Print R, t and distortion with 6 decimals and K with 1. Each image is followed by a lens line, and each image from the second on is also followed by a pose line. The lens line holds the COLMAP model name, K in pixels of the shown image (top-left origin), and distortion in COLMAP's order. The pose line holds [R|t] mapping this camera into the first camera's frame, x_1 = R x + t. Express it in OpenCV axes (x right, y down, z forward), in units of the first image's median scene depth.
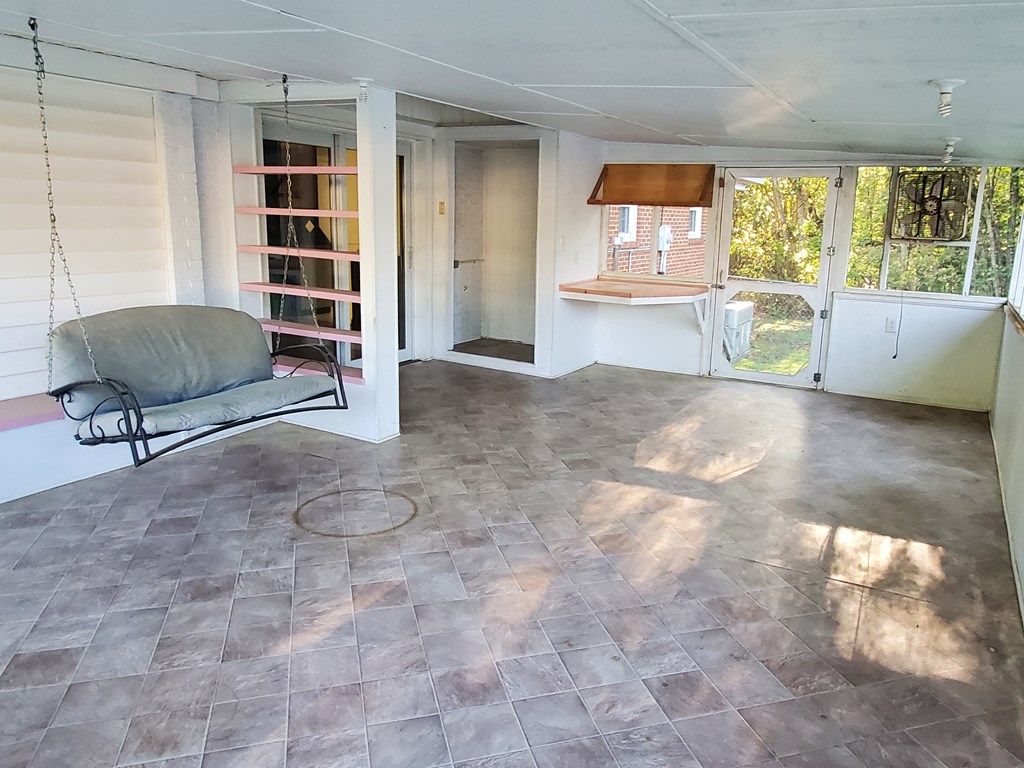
lens RADIAL K [[737.8, 0, 514.5], [0, 737.8, 383.3], [0, 0, 1]] dist [-0.007518, -0.003236]
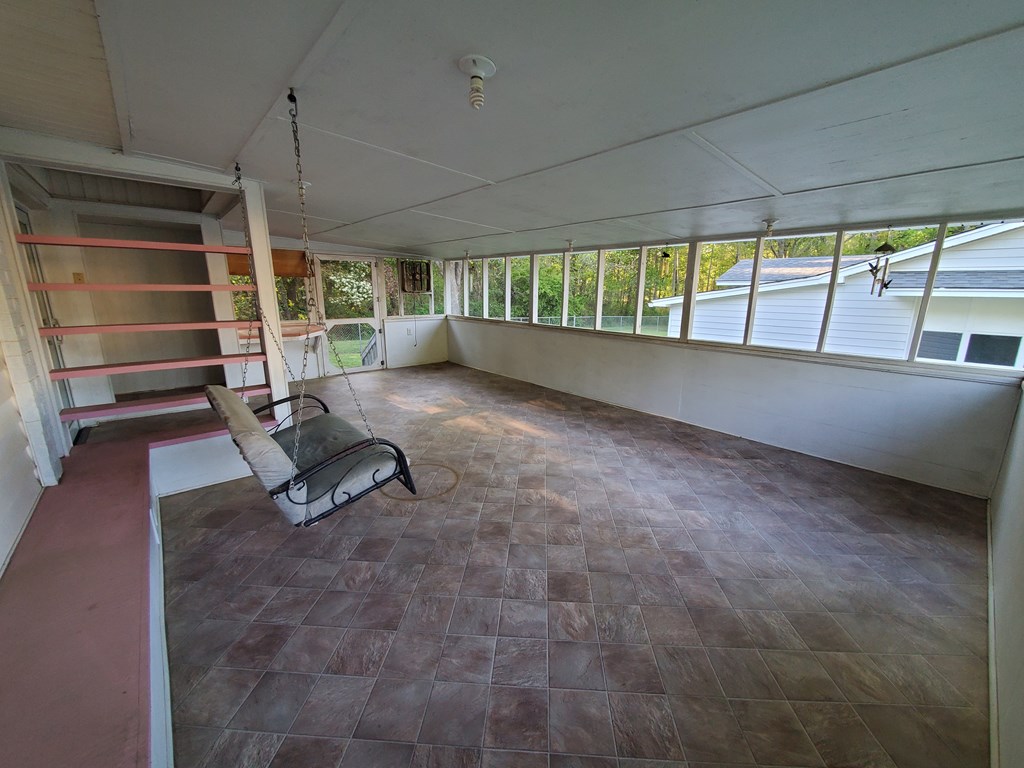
lens RADIAL K [[417.9, 0, 514.7], [0, 417.9, 382.2], [0, 0, 1]] dist [-0.001128, -0.000132]
pose [[0.325826, -0.234892, 0.915786, -1.000997], [0.208471, 0.962653, 0.172741, -0.150788], [-0.922159, 0.134632, 0.362625, 0.516083]]
